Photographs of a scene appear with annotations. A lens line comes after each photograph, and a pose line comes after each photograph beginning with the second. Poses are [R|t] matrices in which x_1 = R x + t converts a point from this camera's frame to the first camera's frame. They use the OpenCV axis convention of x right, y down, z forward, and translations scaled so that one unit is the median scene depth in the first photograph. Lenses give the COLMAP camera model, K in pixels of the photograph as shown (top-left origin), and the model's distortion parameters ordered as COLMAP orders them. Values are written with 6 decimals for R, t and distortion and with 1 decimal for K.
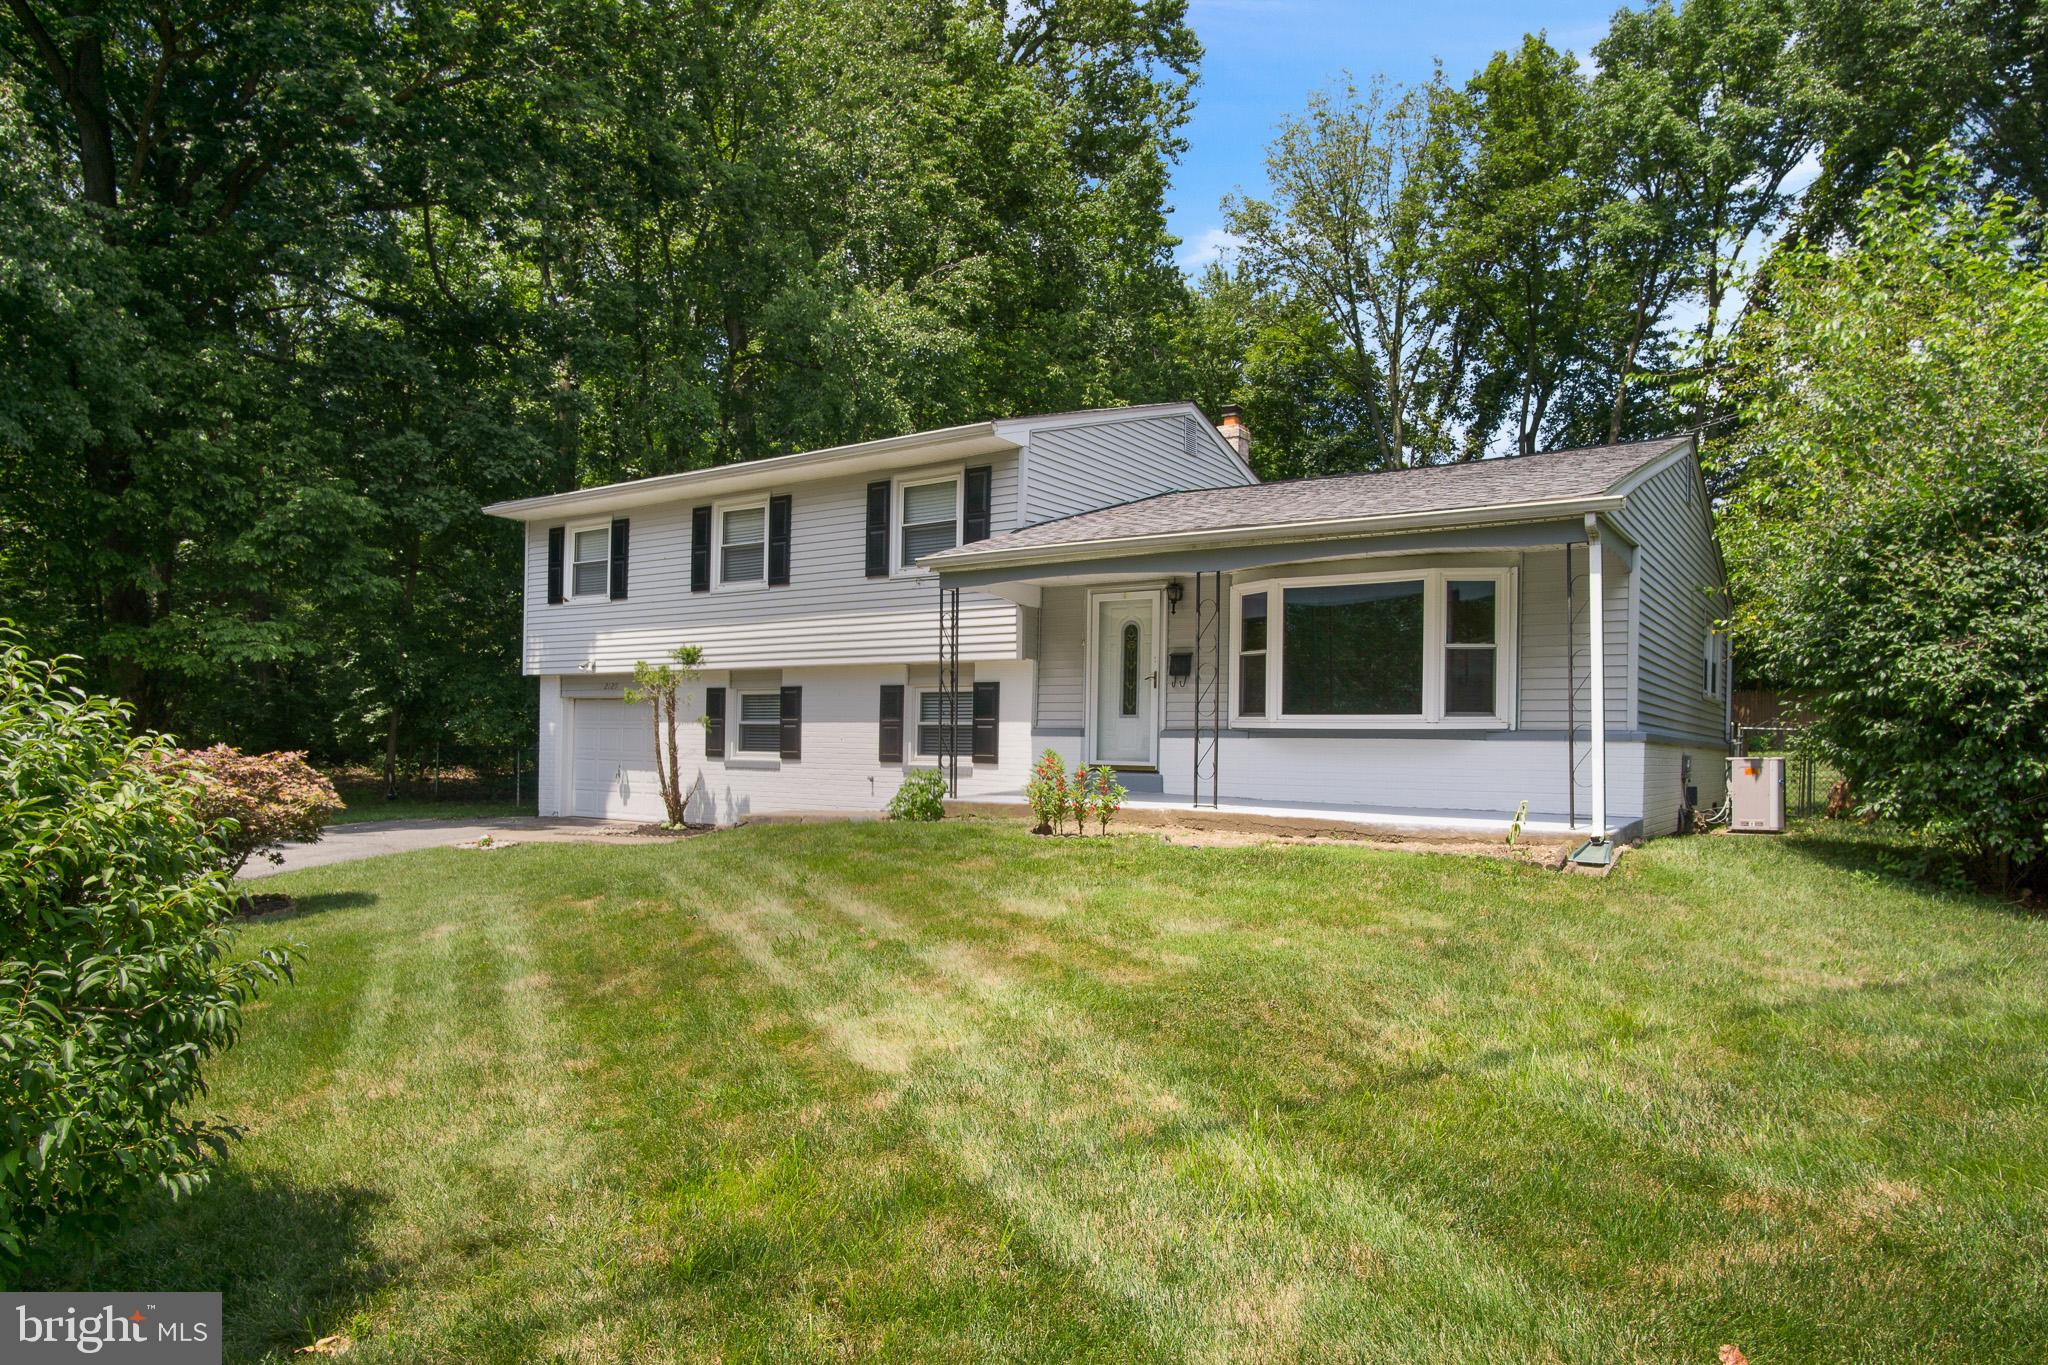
lens RADIAL K [[1120.2, 0, 1026.8], [0, 1120.2, 676.2], [0, 0, 1]] dist [-0.025901, 0.002702]
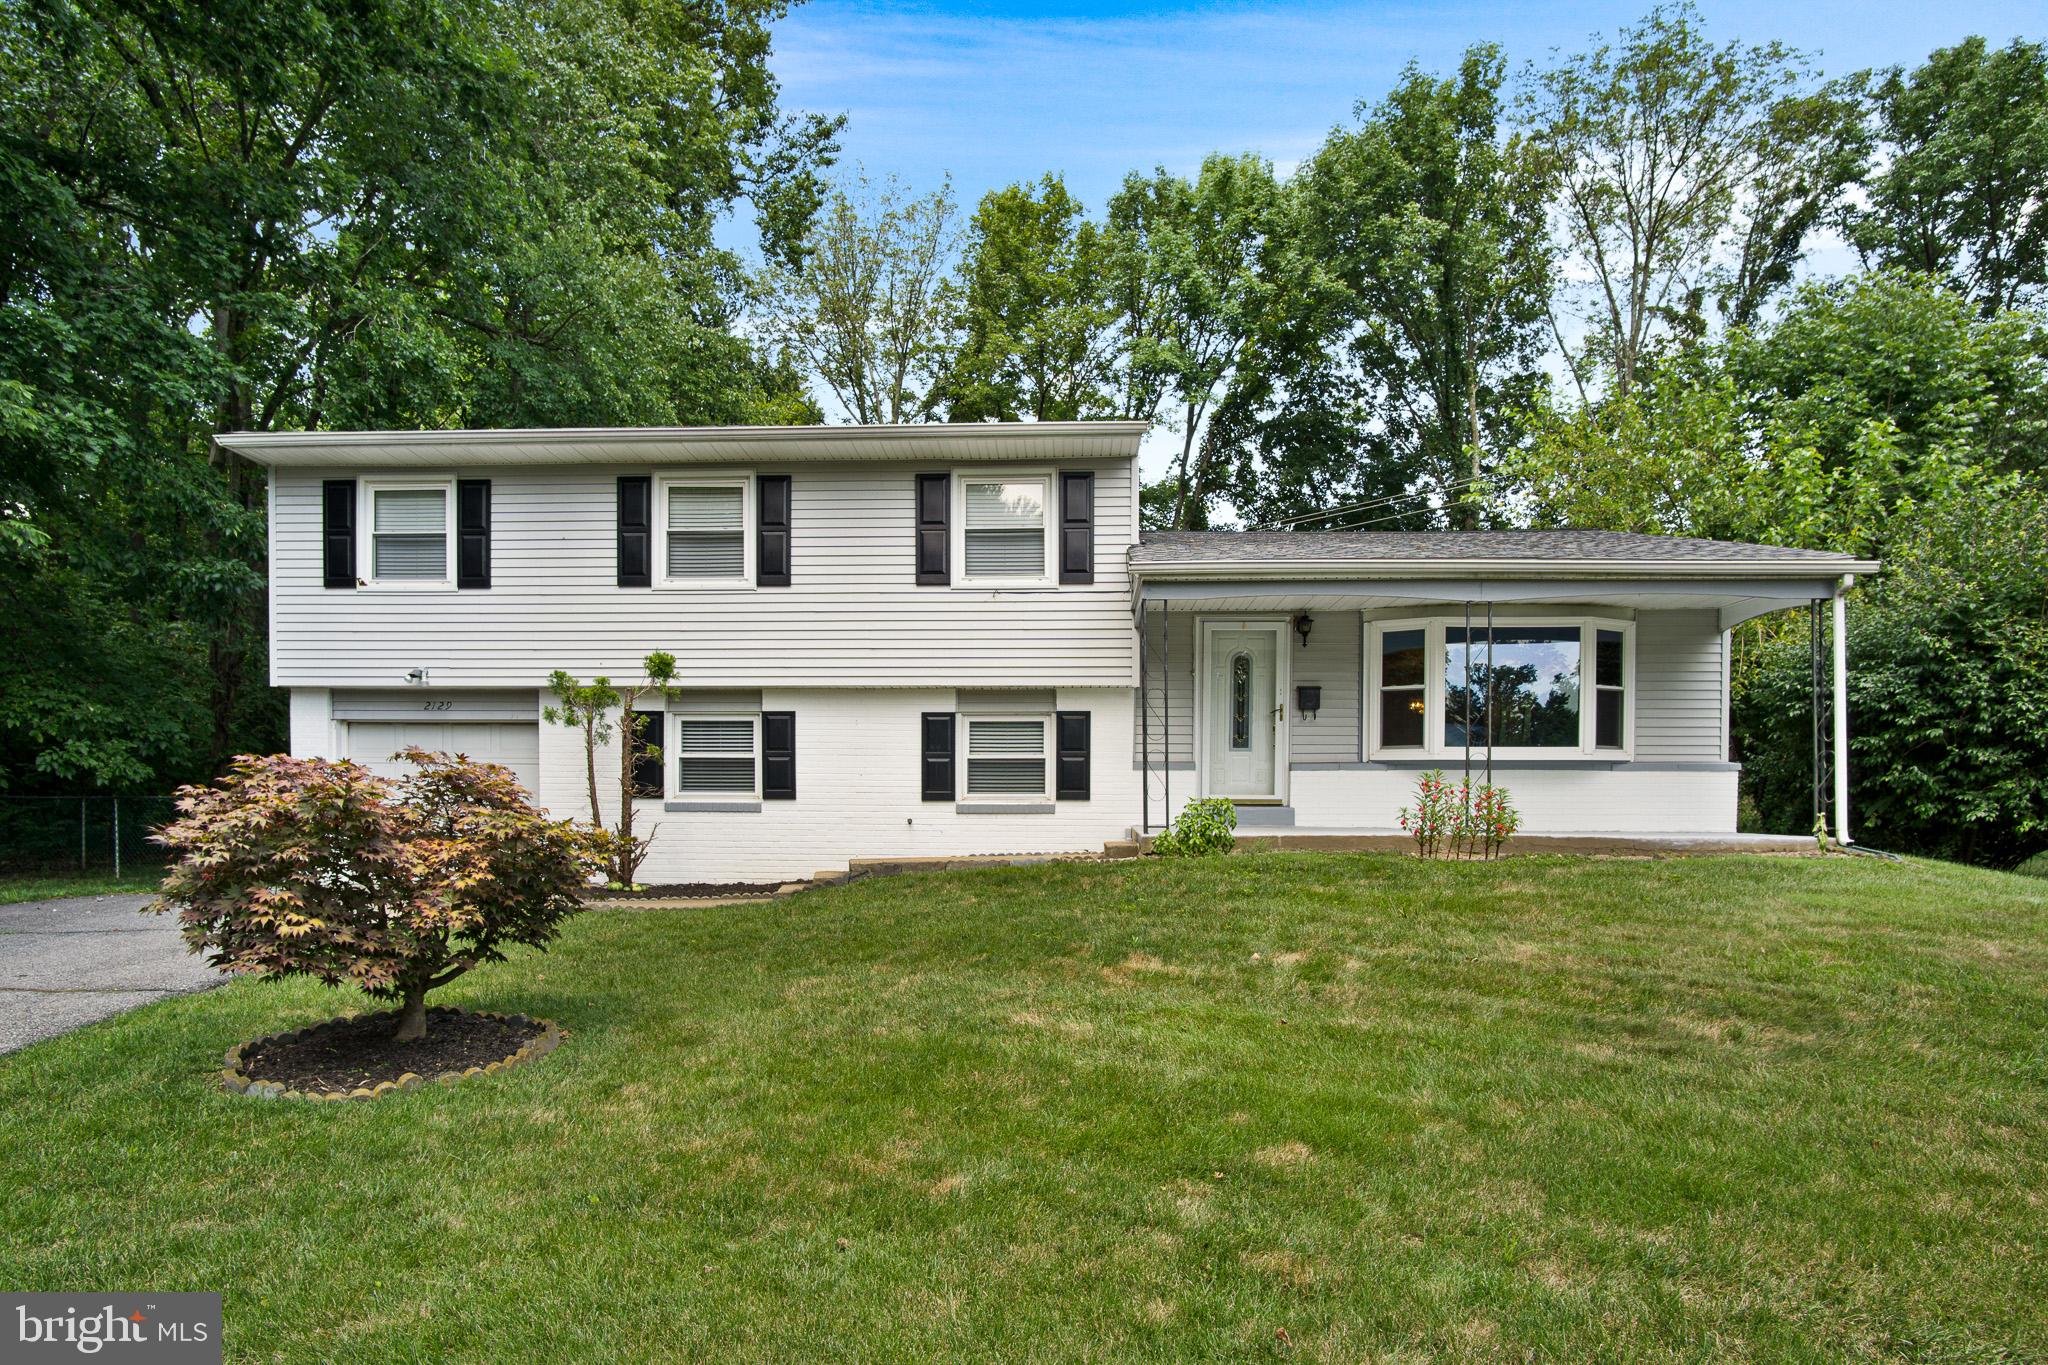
lens RADIAL K [[1047.6, 0, 1024.1], [0, 1047.6, 717.7], [0, 0, 1]] dist [0.002524, 0.000832]
pose [[0.881822, 0.021508, 0.471093, -0.400278], [-0.023372, 0.999725, -0.001895, 0.011501], [-0.471004, -0.009339, 0.882082, 0.230628]]
